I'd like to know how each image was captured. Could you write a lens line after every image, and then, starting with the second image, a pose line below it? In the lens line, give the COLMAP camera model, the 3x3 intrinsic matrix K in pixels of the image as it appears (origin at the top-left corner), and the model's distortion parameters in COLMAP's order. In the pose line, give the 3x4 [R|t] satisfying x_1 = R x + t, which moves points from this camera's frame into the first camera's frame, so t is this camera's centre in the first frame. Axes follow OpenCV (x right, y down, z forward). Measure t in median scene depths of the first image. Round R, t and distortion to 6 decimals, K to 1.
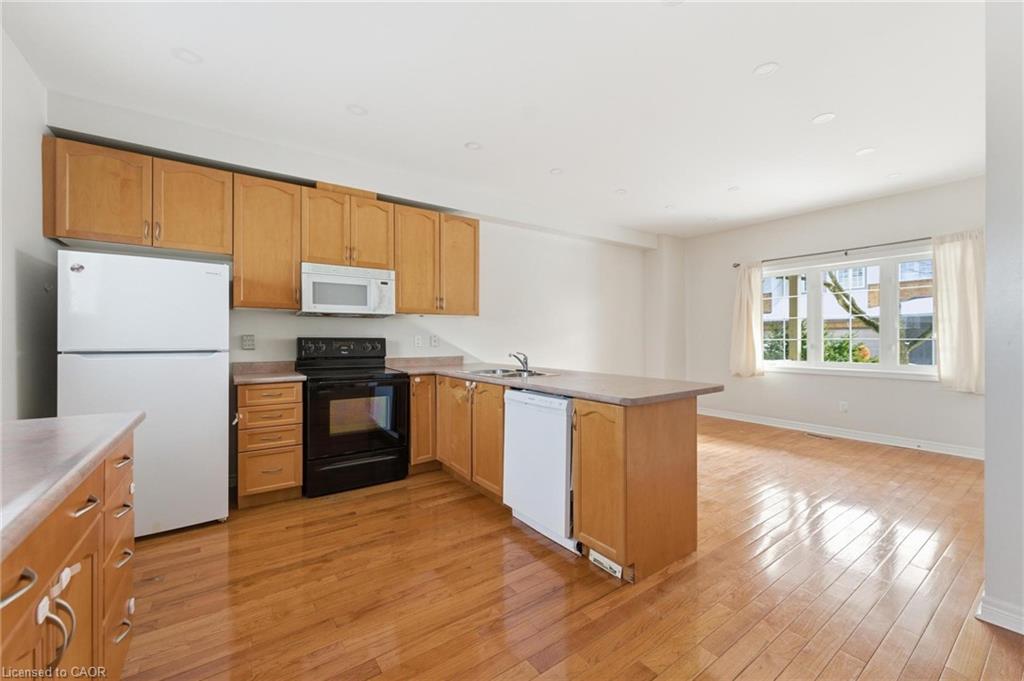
lens RADIAL K [[413.3, 0, 510.3], [0, 413.3, 340.4], [0, 0, 1]] dist [-0.000993, 0.001249]
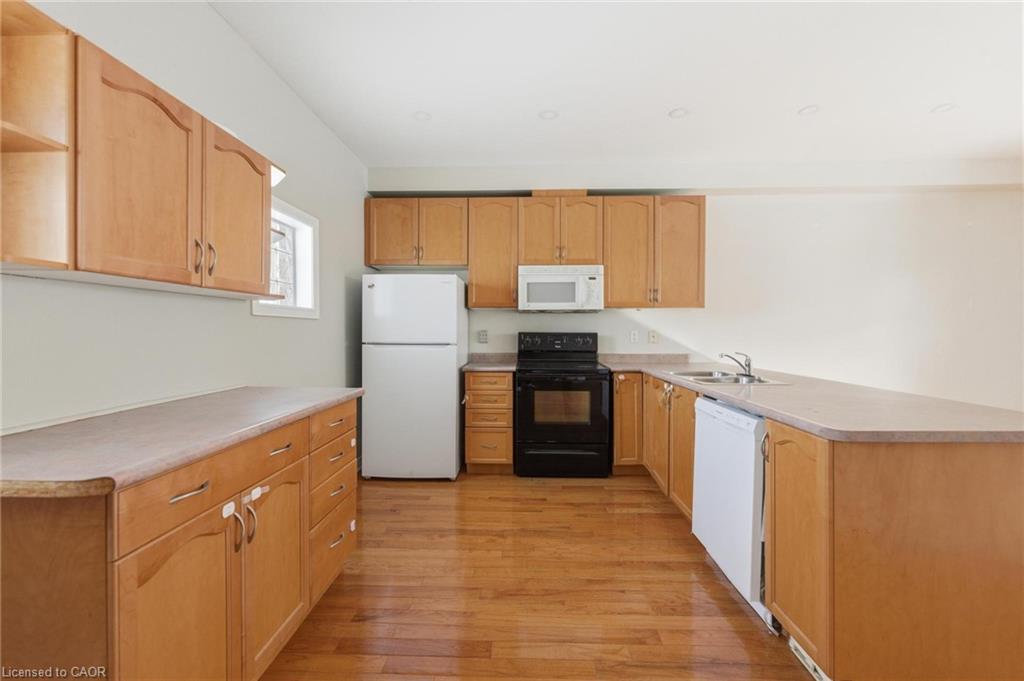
lens RADIAL K [[413.3, 0, 510.7], [0, 413.3, 336.9], [0, 0, 1]] dist [-0.000993, 0.001249]
pose [[0.795730, 0.009442, -0.605578, 0.182971], [-0.003822, 0.999937, 0.010568, -0.008599], [0.605639, -0.006095, 0.795716, 0.106958]]
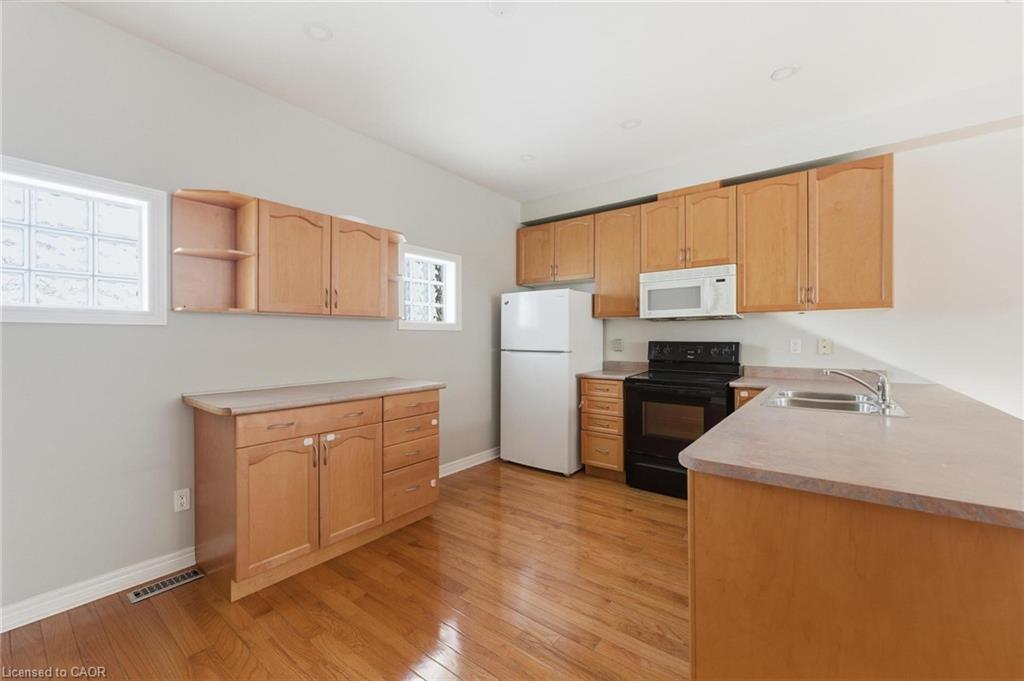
lens RADIAL K [[413.3, 0, 511.4], [0, 413.3, 340.7], [0, 0, 1]] dist [-0.000993, 0.001249]
pose [[0.286167, 0.004935, -0.958167, 0.522829], [-0.003537, 0.999985, 0.004095, -0.014758], [0.958173, 0.002217, 0.286180, 0.402725]]
